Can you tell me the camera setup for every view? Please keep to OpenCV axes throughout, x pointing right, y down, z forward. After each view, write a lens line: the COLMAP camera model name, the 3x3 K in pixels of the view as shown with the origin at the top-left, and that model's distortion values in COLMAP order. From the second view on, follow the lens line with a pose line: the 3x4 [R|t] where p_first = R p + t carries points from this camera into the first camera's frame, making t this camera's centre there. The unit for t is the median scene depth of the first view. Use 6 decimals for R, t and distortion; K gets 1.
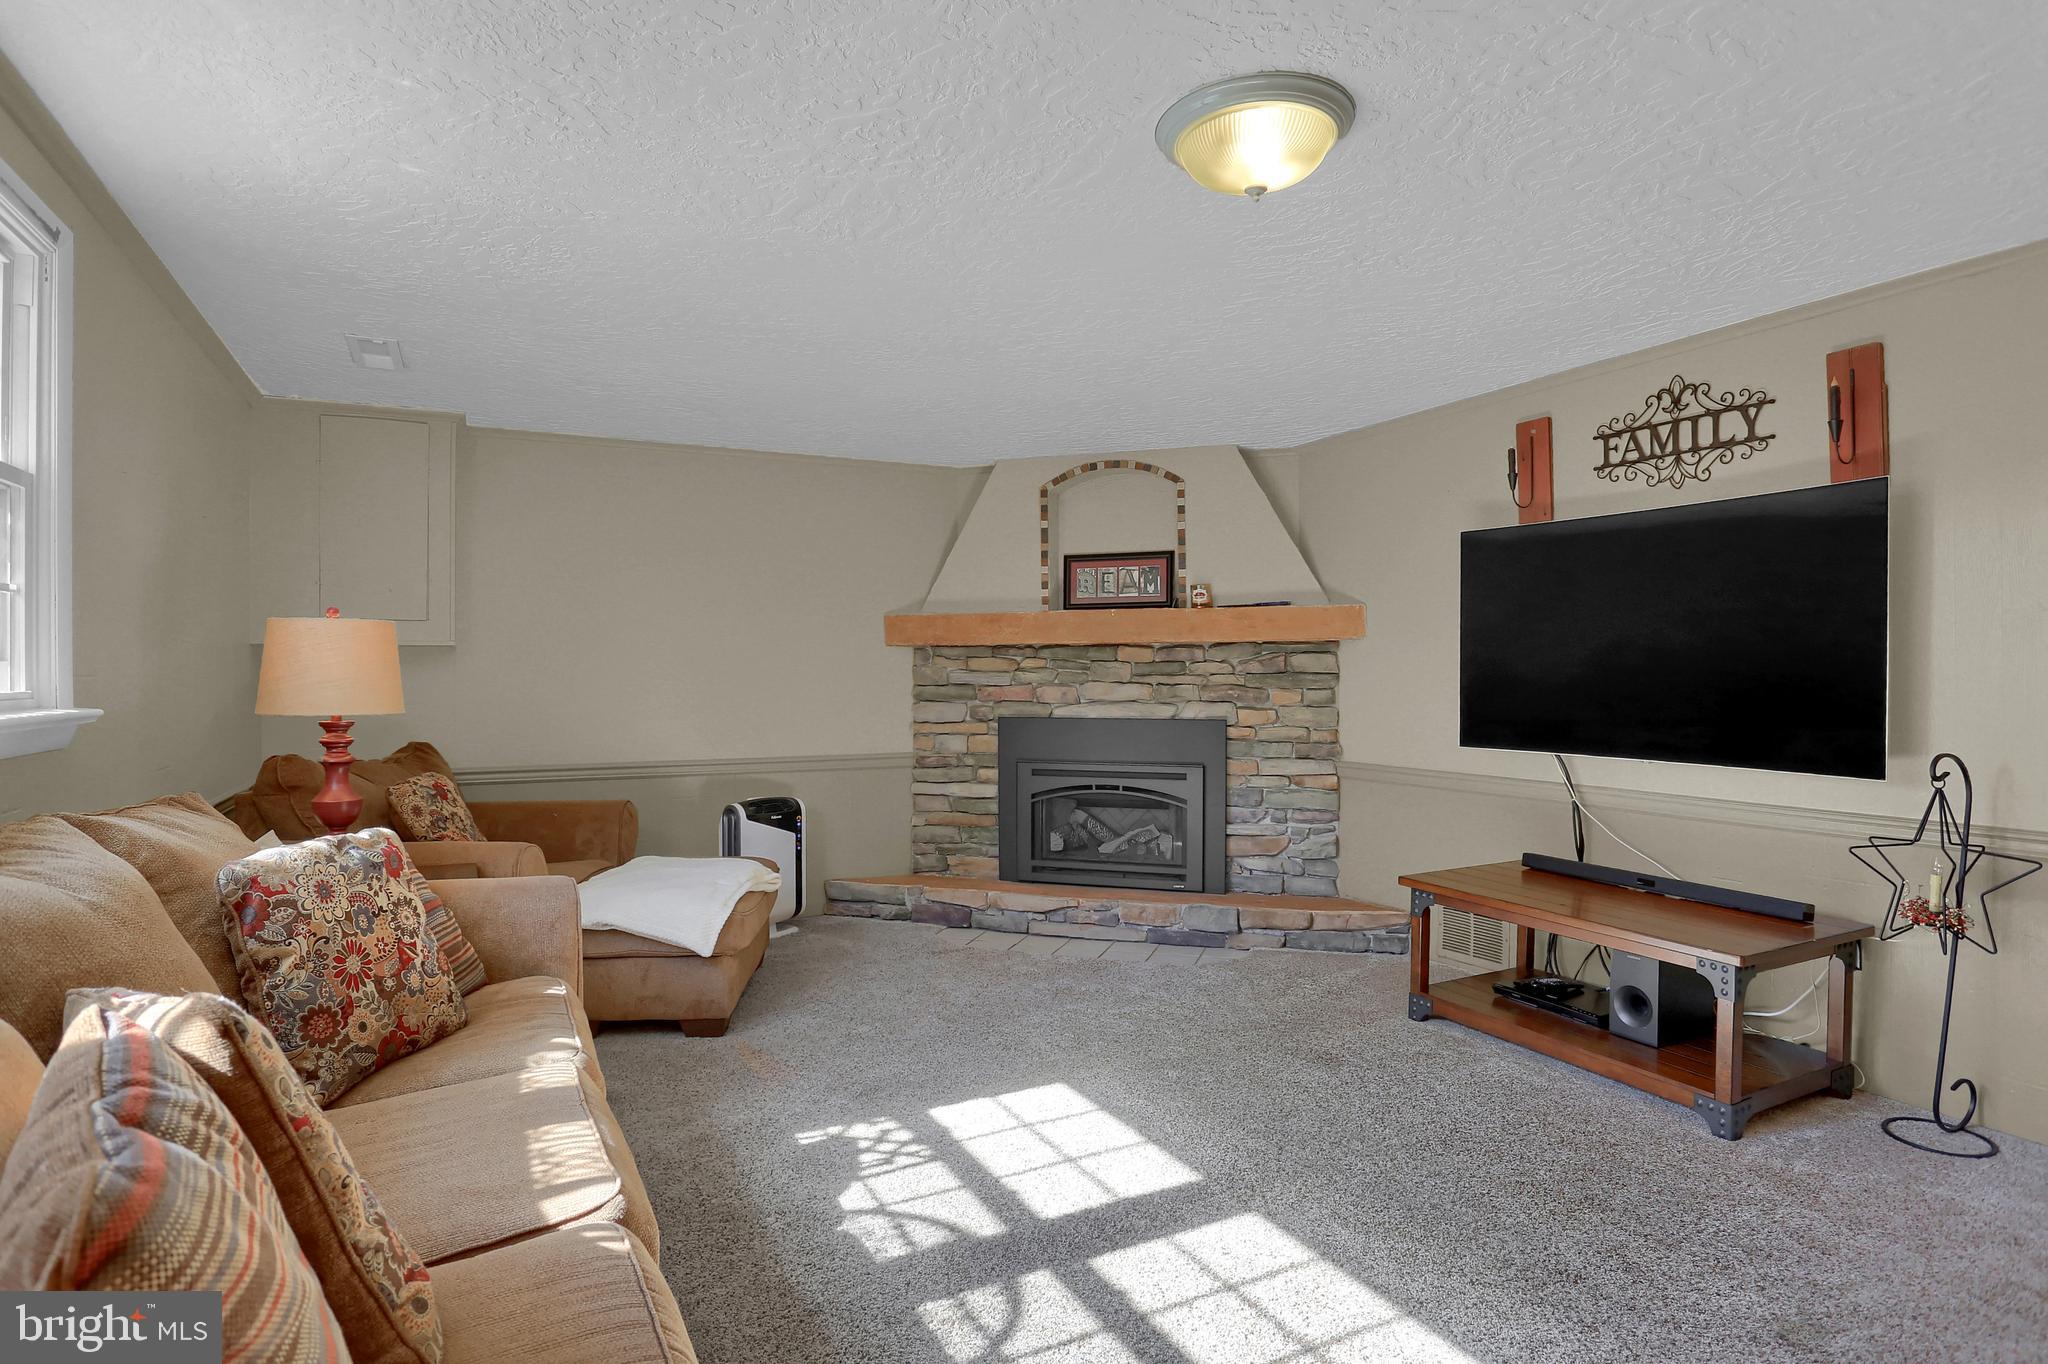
lens RADIAL K [[1119.0, 0, 984.1], [0, 1119.0, 679.6], [0, 0, 1]] dist [-0.083727, 0.067914]
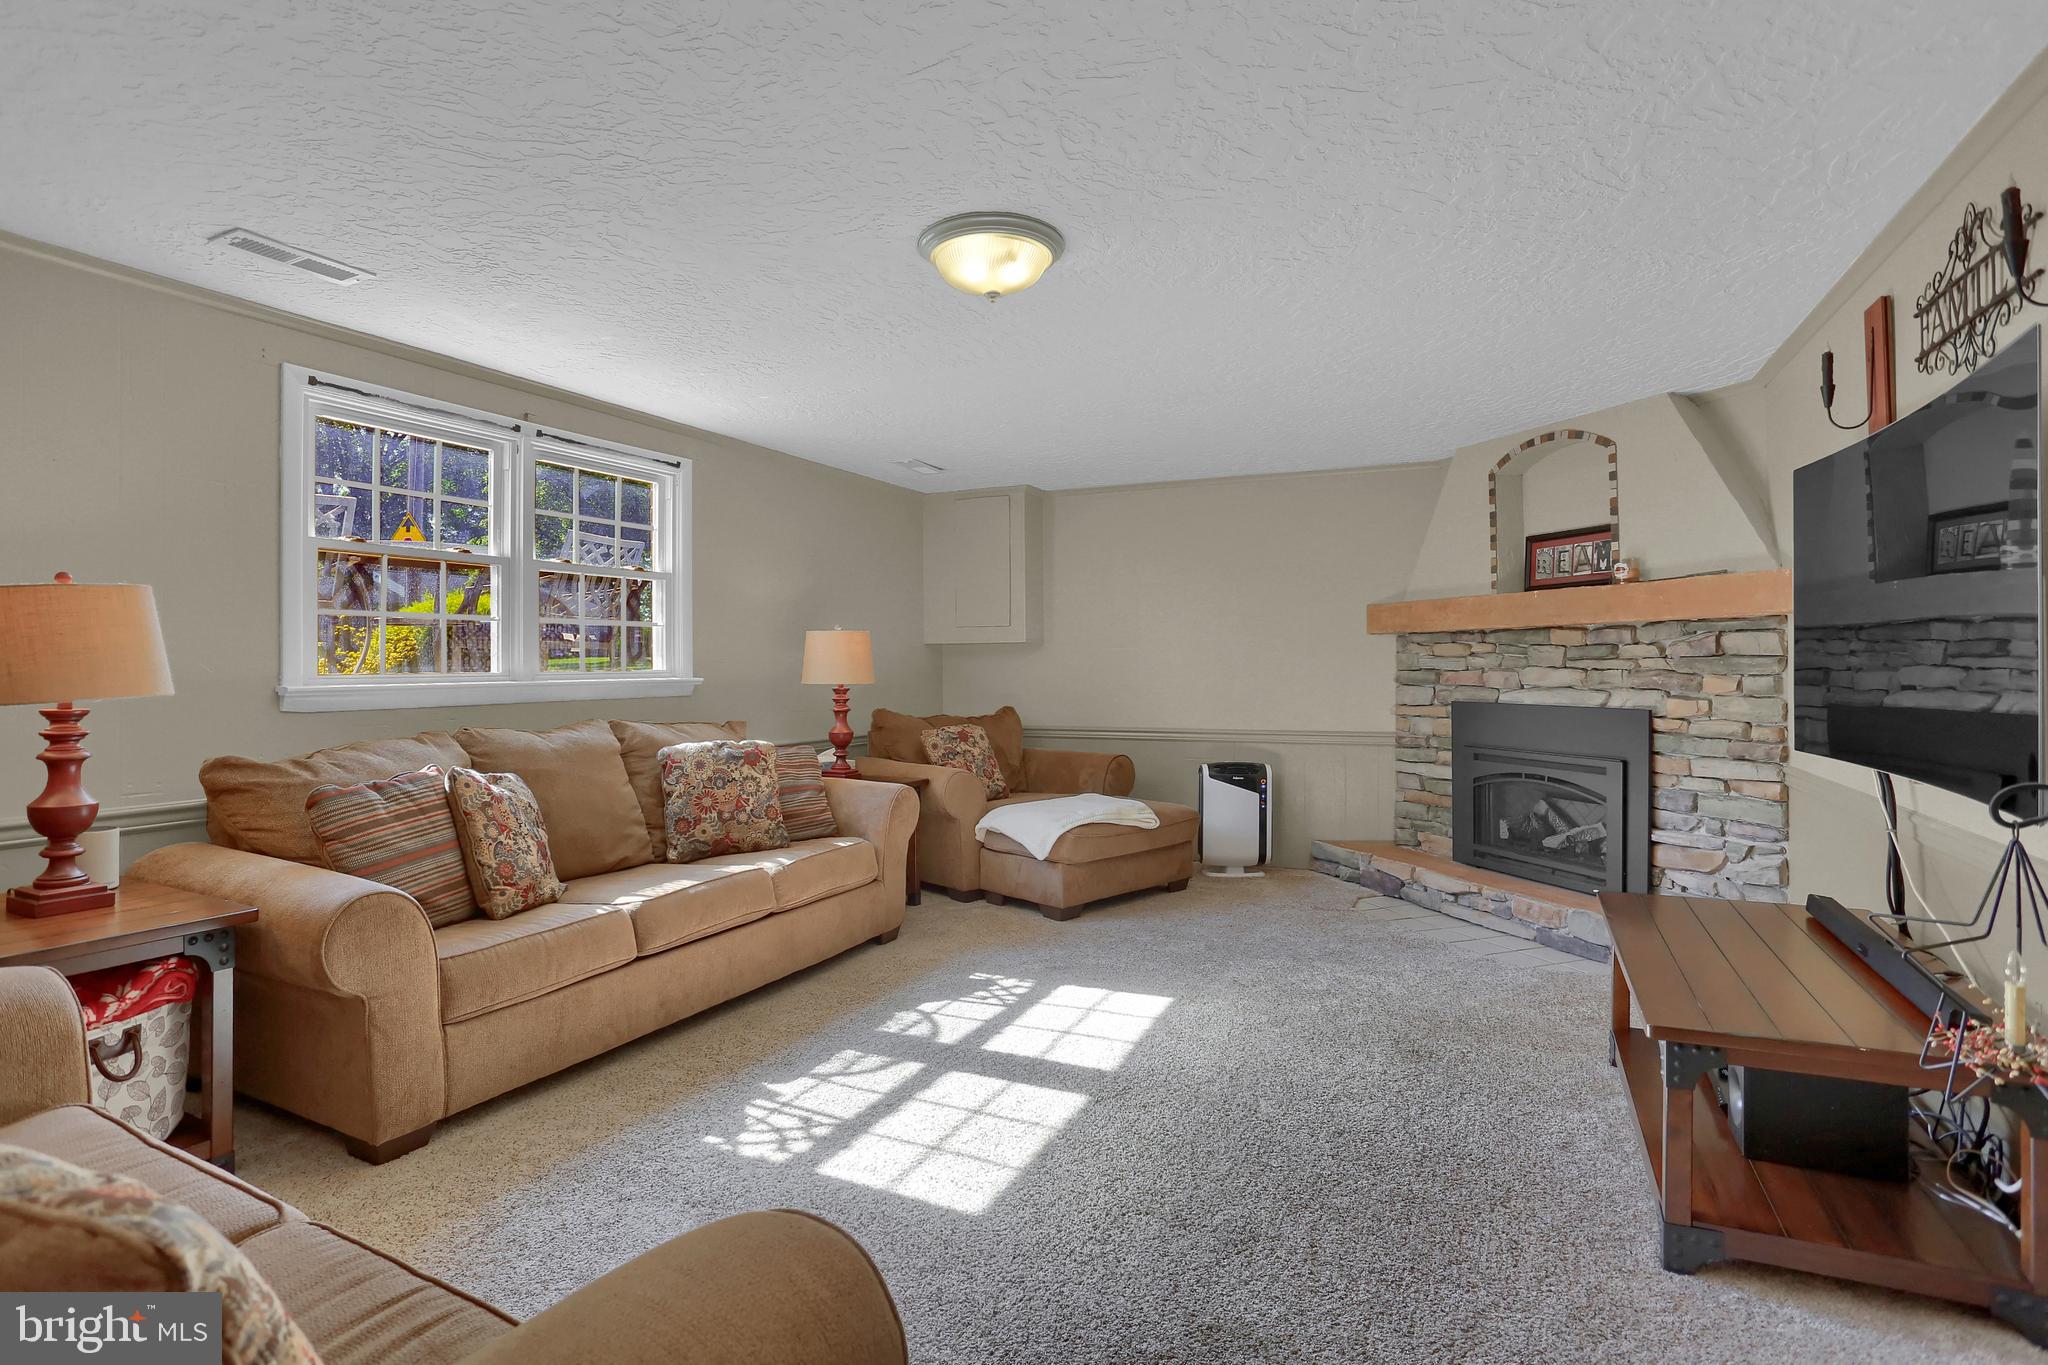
lens RADIAL K [[1021.4, 0, 979.7], [0, 1021.4, 656.0], [0, 0, 1]] dist [-0.072058, 0.045989]
pose [[0.599967, -0.008663, -0.799978, 0.536521], [0.000011, 0.999941, -0.010820, 0.002247], [0.800024, 0.006483, 0.599932, 0.109626]]
